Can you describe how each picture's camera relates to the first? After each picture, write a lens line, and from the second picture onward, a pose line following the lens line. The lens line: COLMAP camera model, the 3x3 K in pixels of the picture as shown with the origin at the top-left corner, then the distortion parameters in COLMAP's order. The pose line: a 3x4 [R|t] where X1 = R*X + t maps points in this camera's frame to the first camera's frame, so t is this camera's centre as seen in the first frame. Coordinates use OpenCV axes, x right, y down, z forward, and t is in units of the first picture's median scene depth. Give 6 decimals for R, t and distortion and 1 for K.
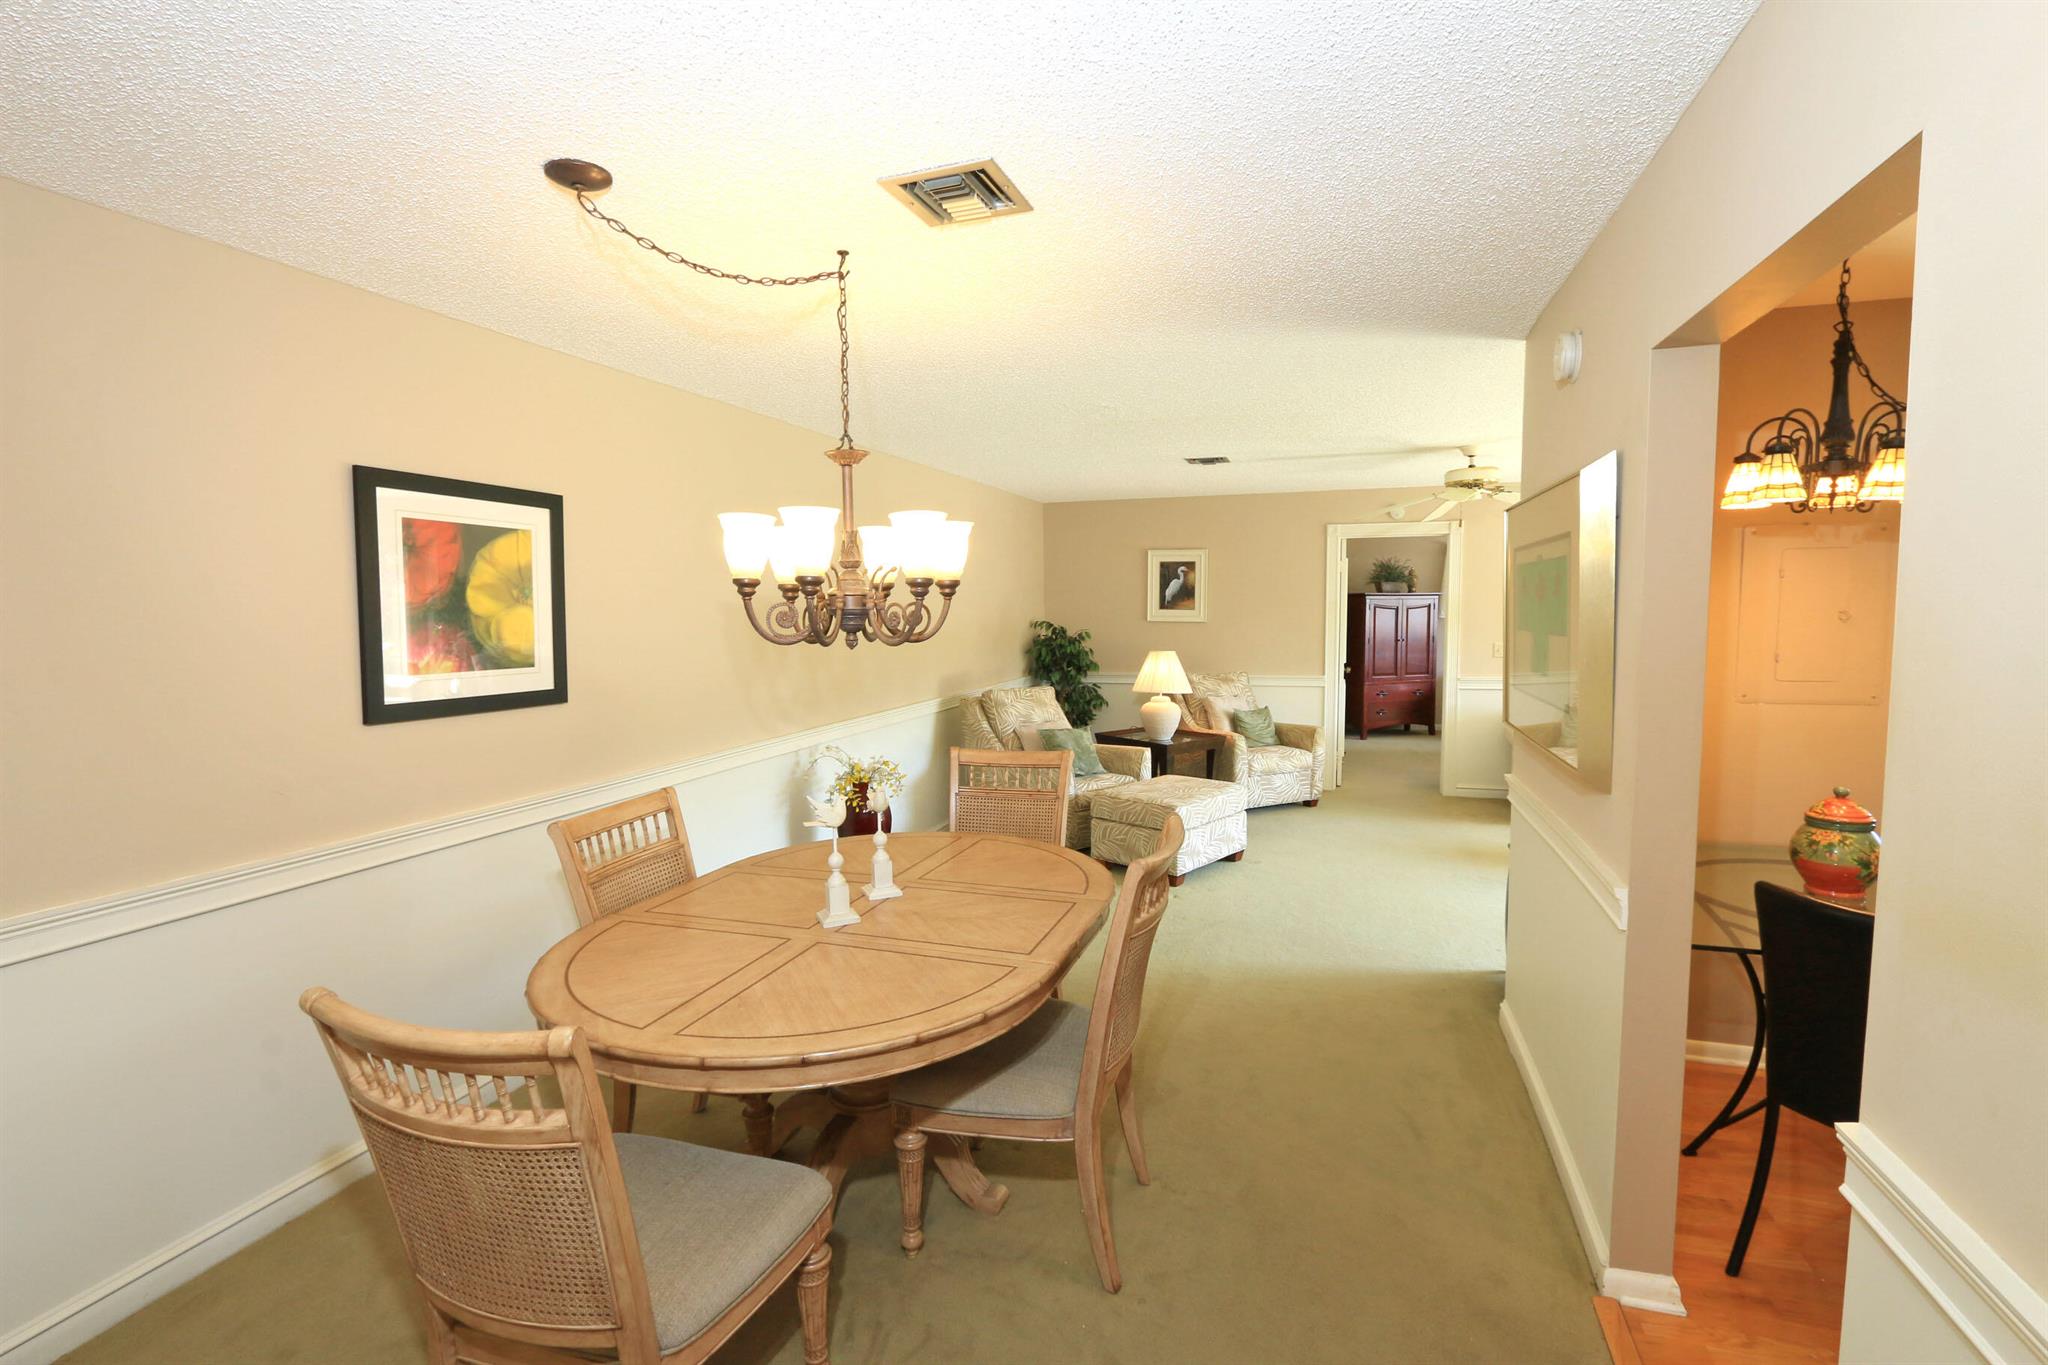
lens RADIAL K [[938.1, 0, 1034.3], [0, 938.1, 685.2], [0, 0, 1]] dist [-0.034250, 0.010554]
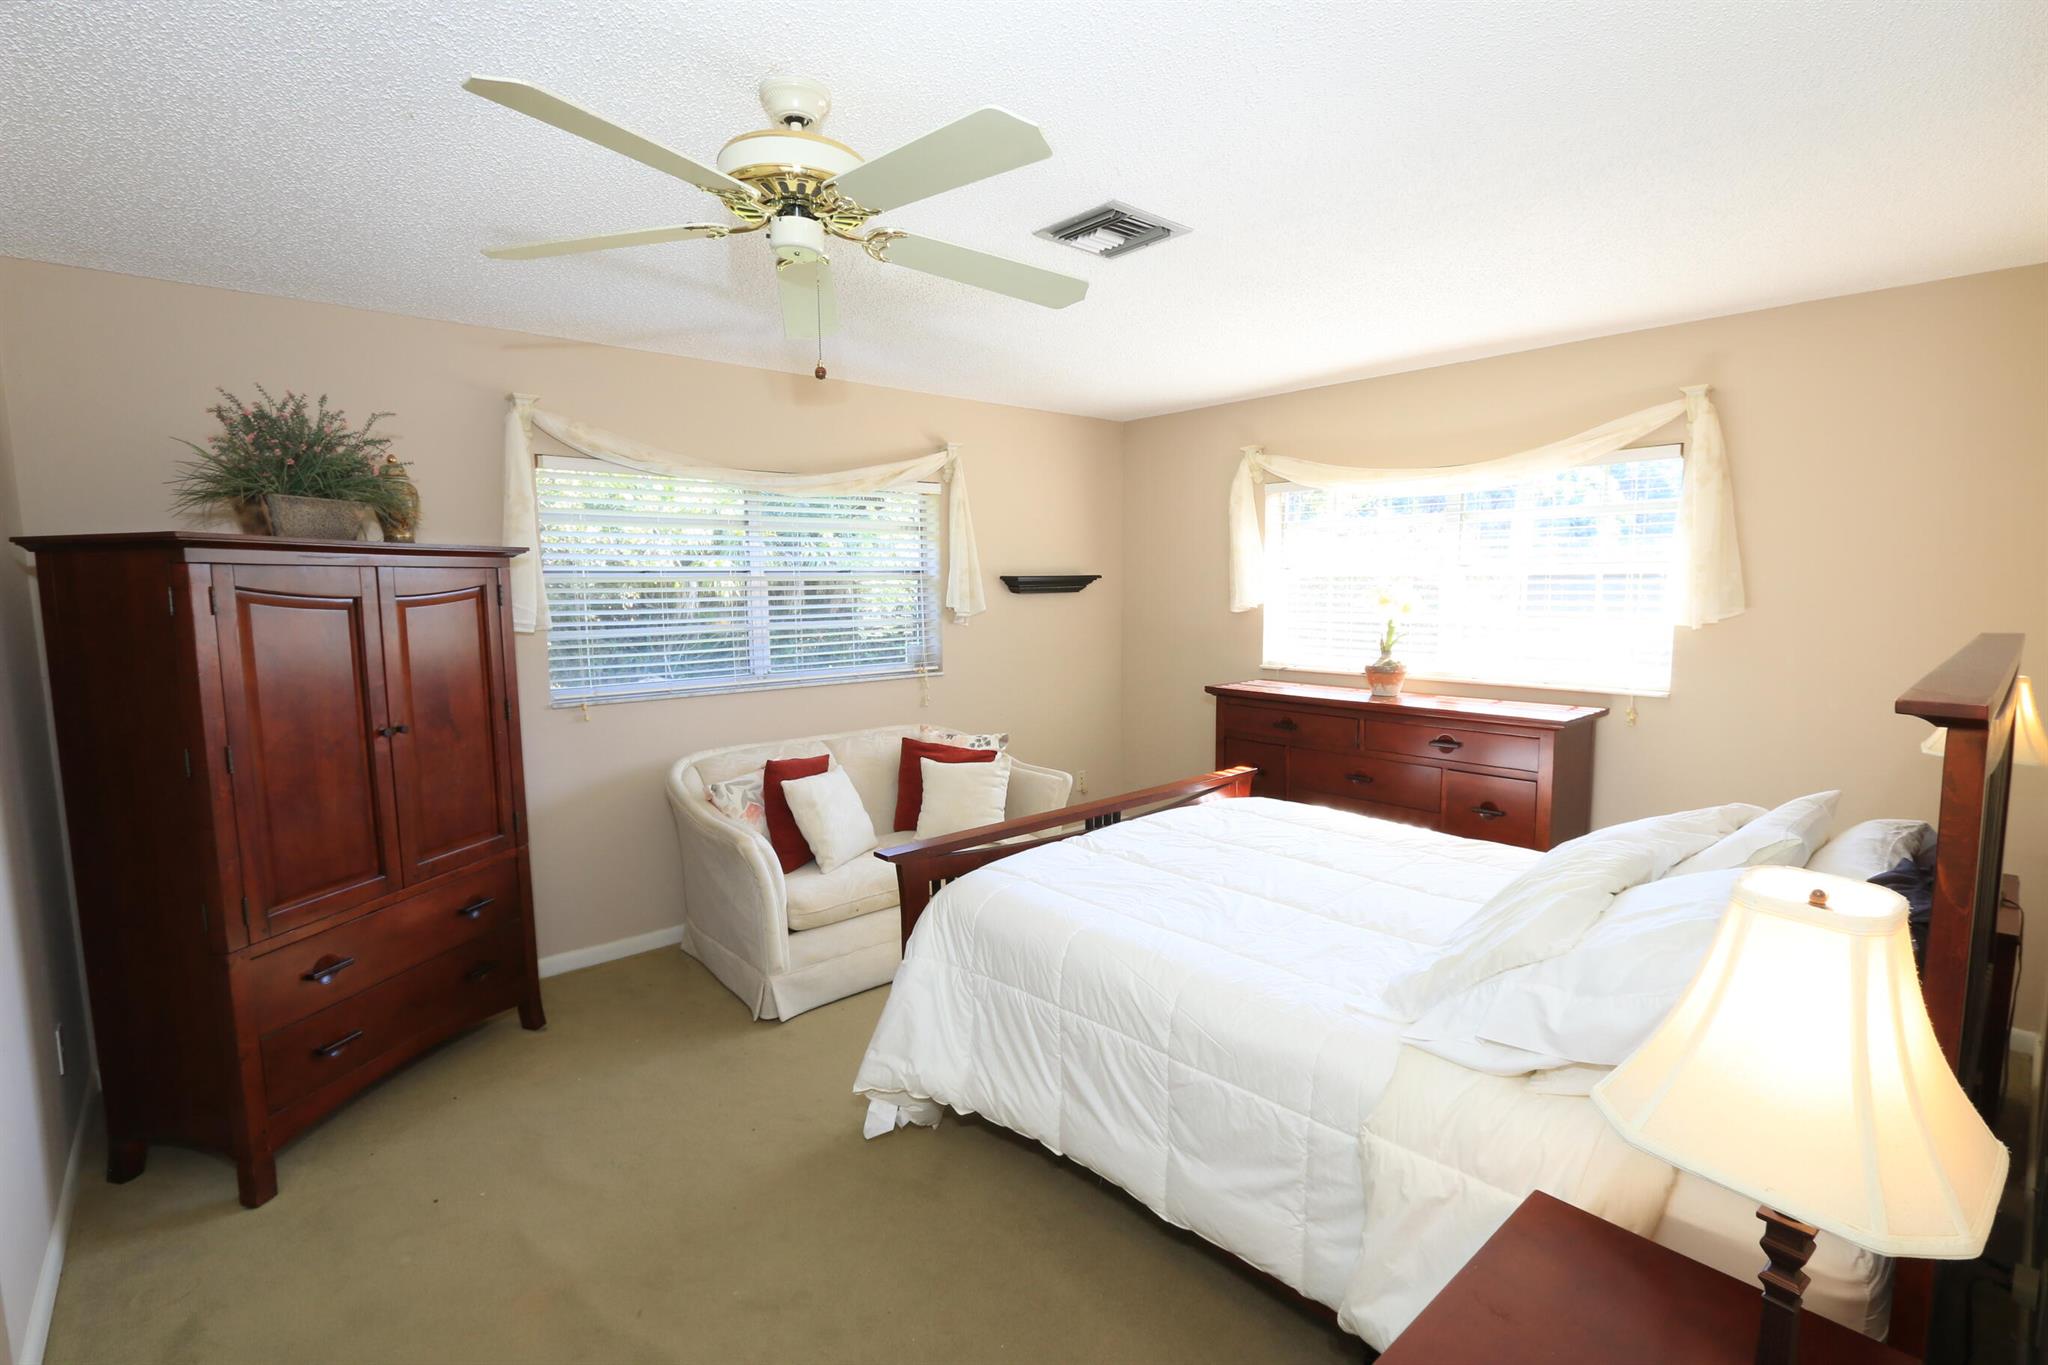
lens RADIAL K [[938.1, 0, 1034.3], [0, 938.1, 685.2], [0, 0, 1]] dist [-0.034250, 0.010554]
pose [[0.496369, -0.088372, 0.863602, 0.771435], [0.071538, 0.995586, 0.060760, -0.183623], [-0.865159, 0.031621, 0.500500, 2.104785]]
